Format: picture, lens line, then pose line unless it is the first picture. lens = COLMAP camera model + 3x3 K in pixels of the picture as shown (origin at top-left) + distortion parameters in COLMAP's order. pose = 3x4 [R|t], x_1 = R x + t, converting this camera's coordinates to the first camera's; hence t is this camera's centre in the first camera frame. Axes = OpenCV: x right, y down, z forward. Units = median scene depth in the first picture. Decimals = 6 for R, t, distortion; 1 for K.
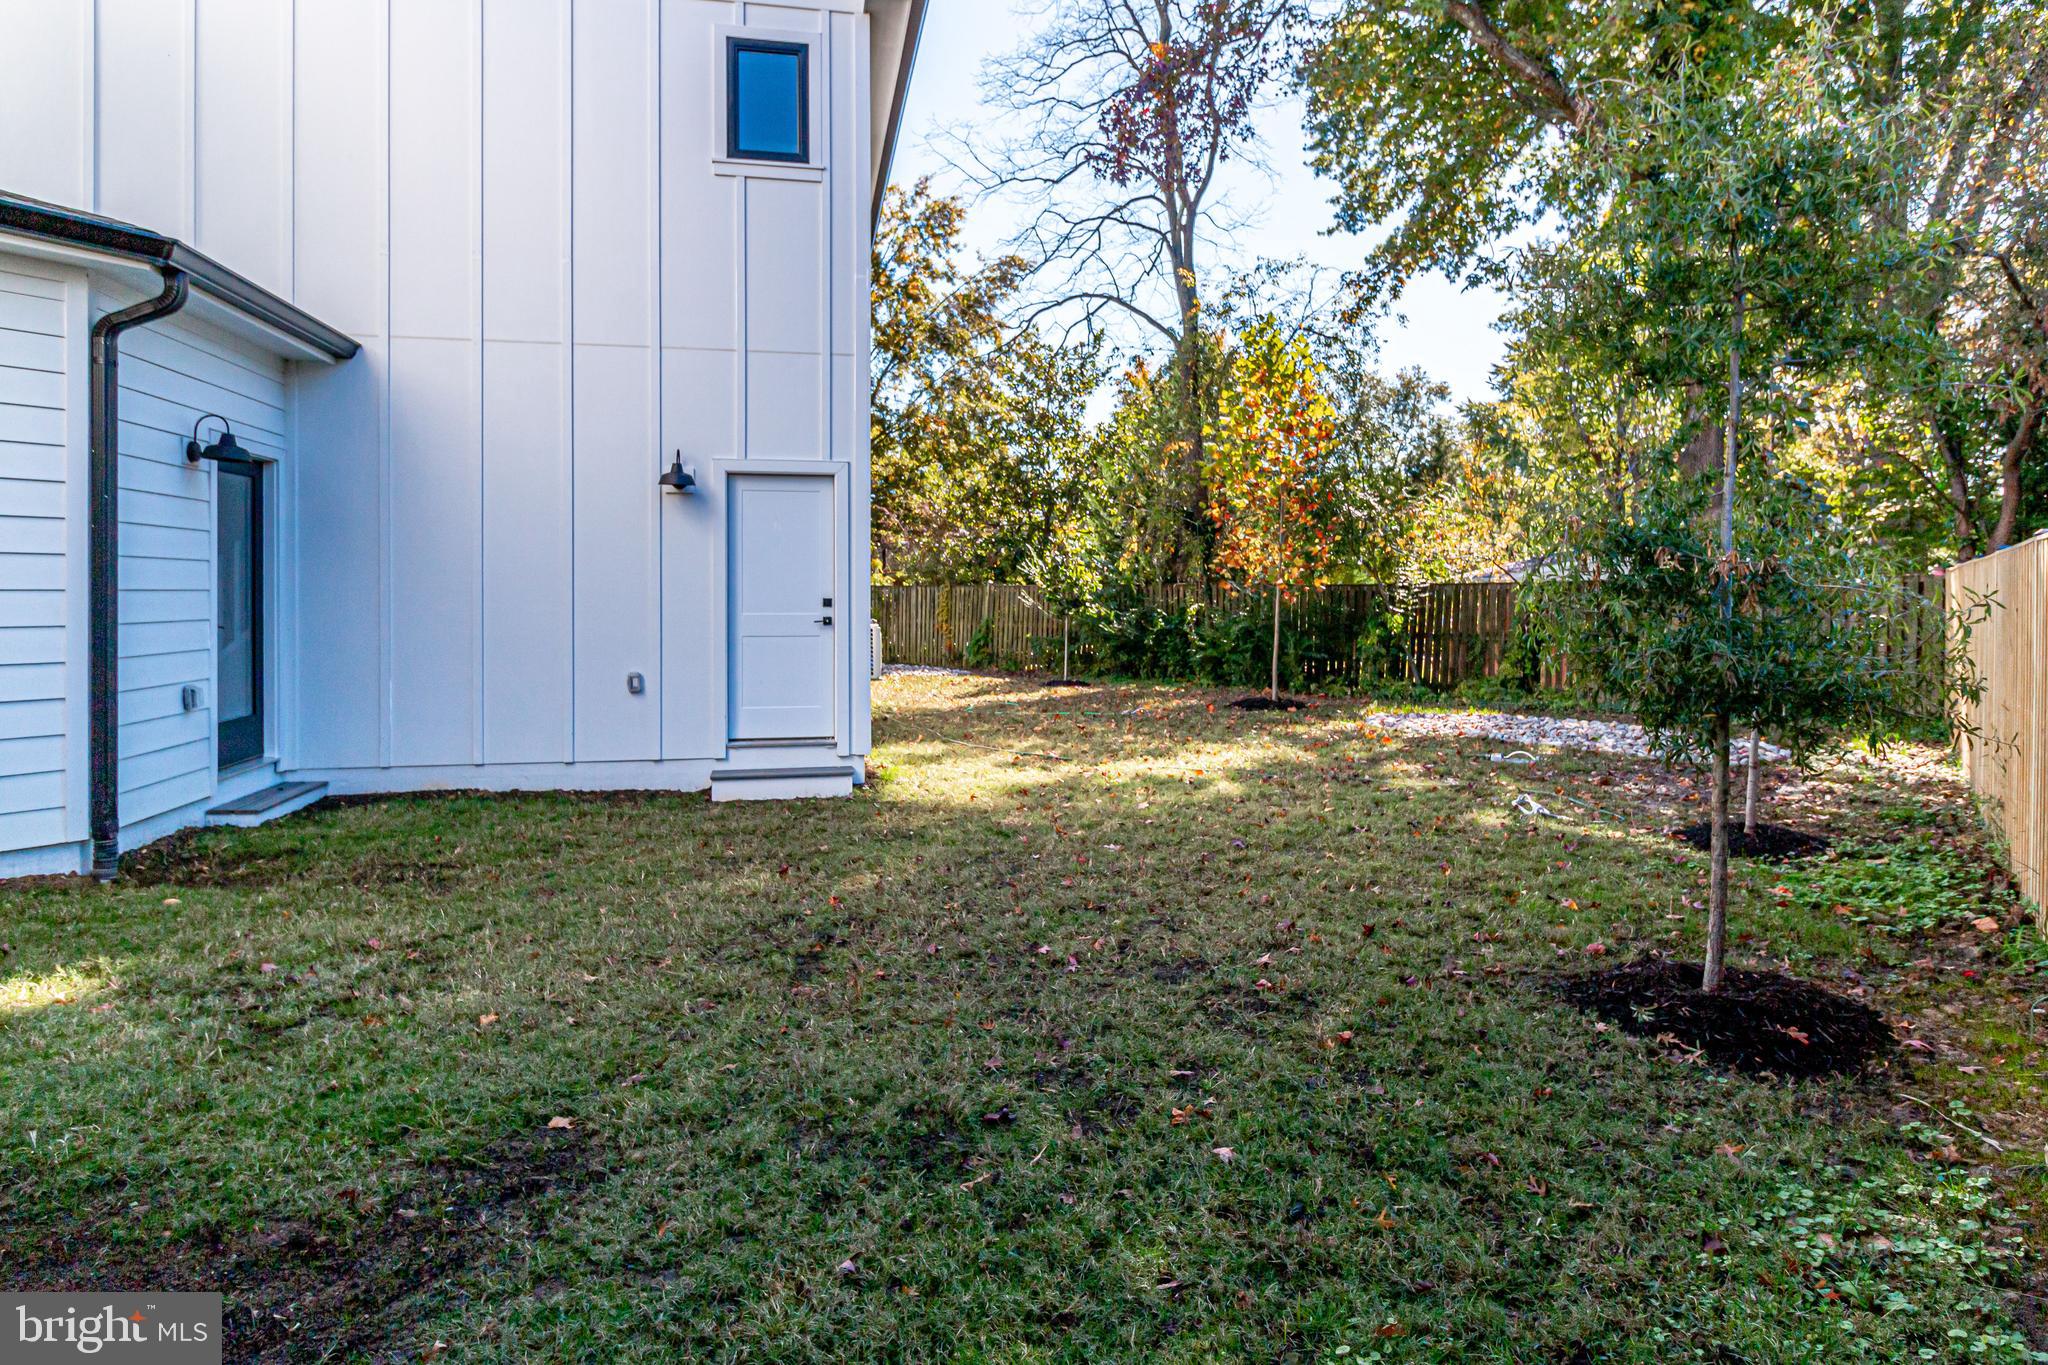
lens RADIAL K [[1203.3, 0, 1021.0], [0, 1203.3, 620.6], [0, 0, 1]] dist [0.016185, -0.012577]
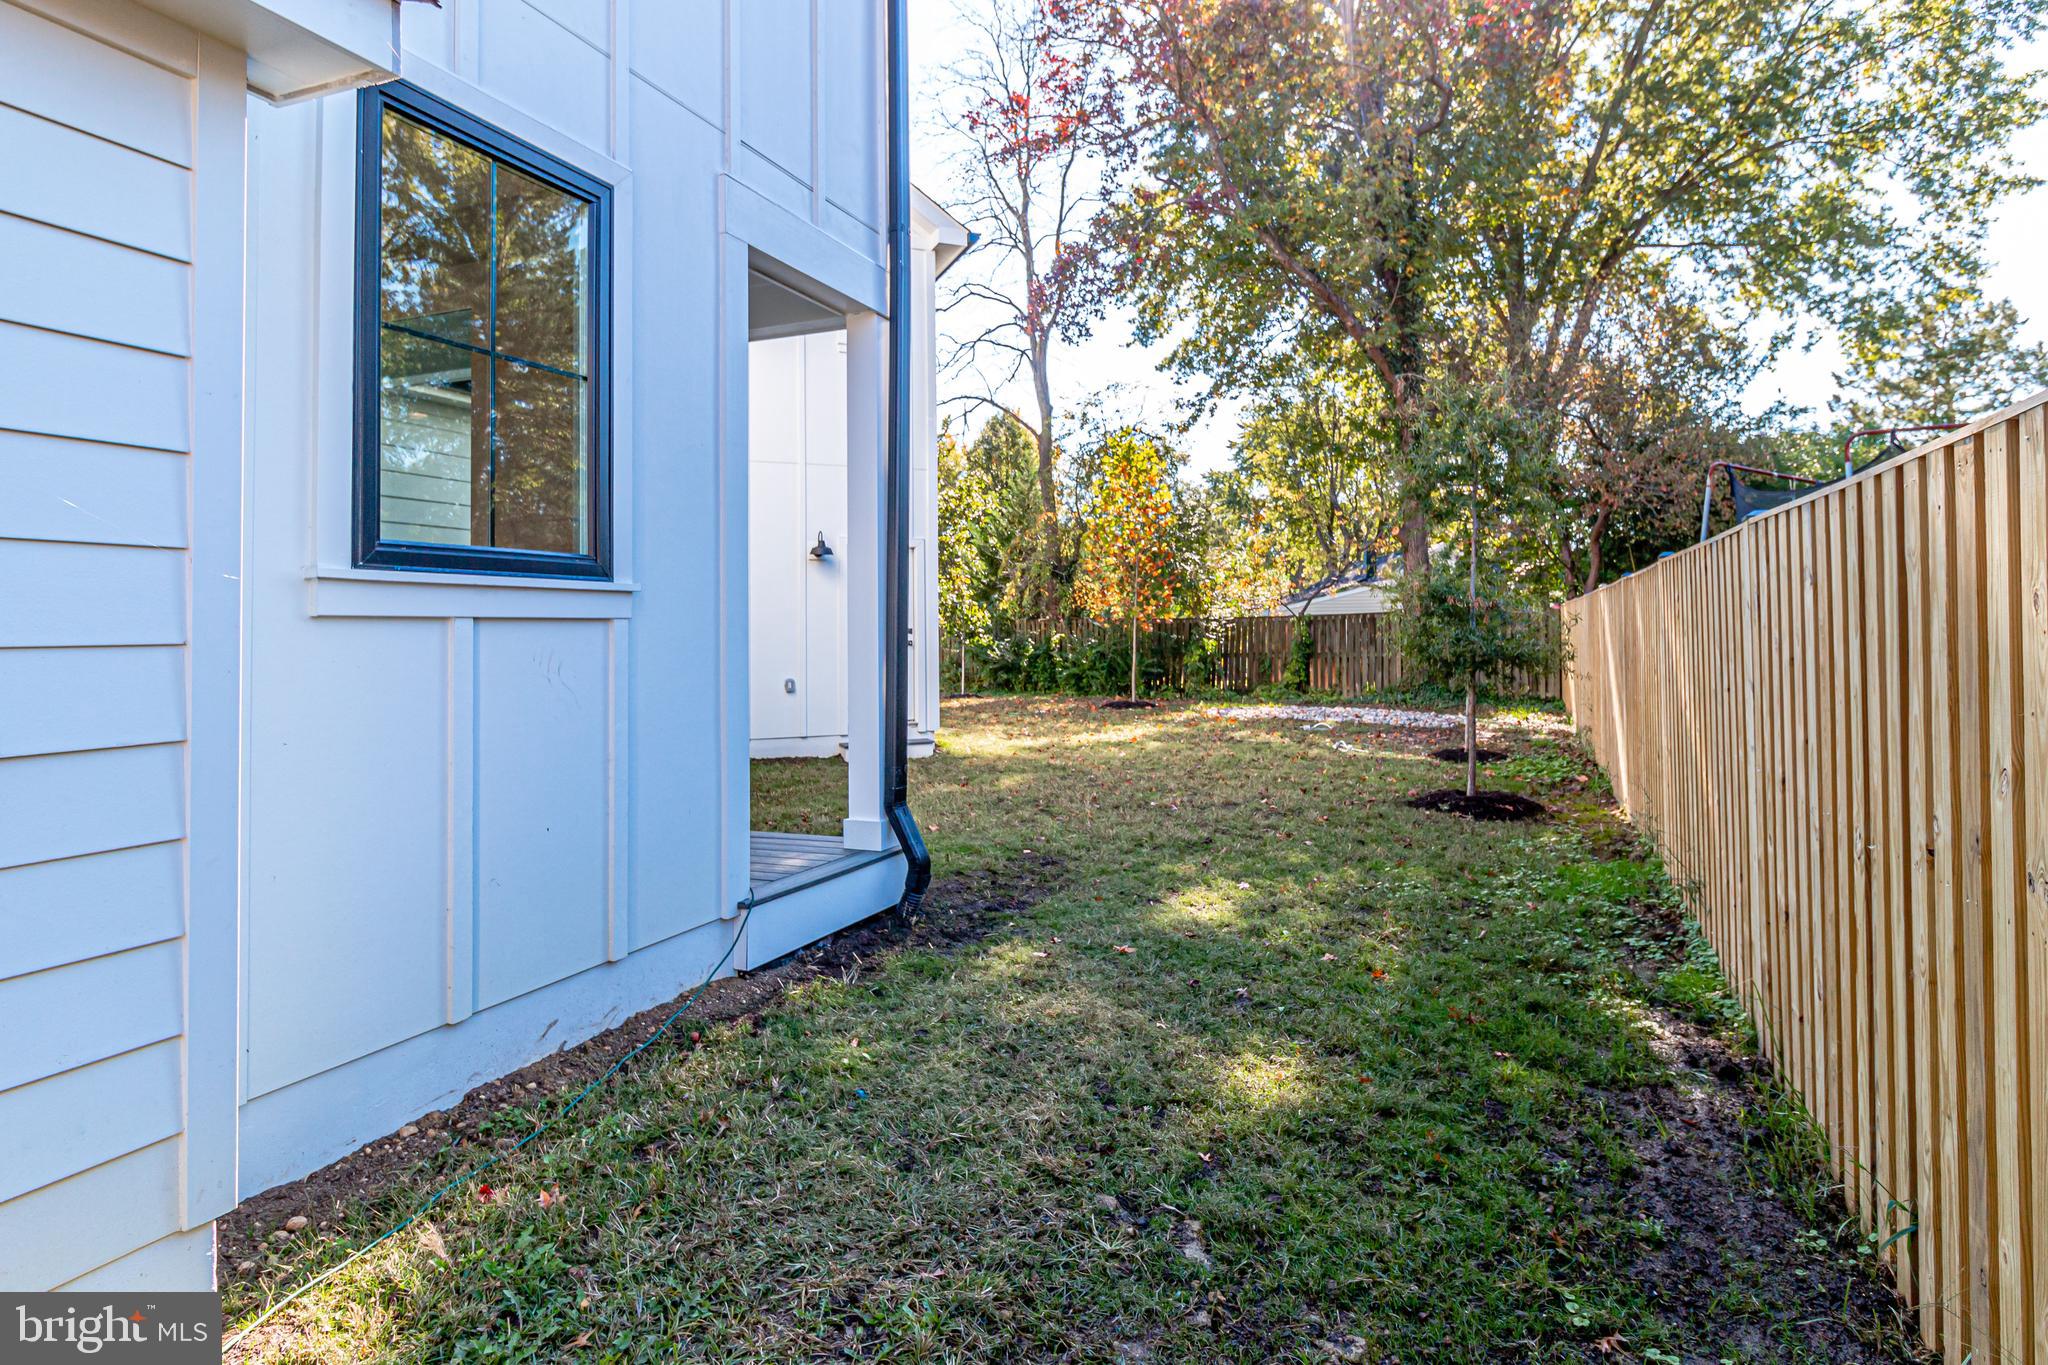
lens RADIAL K [[1105.7, 0, 1007.1], [0, 1105.7, 630.0], [0, 0, 1]] dist [0.003234, -0.001078]
pose [[0.982038, -0.010958, 0.188366, -0.170904], [0.015480, 0.999626, -0.022554, 0.009594], [-0.188048, 0.025065, 0.981840, -0.222358]]
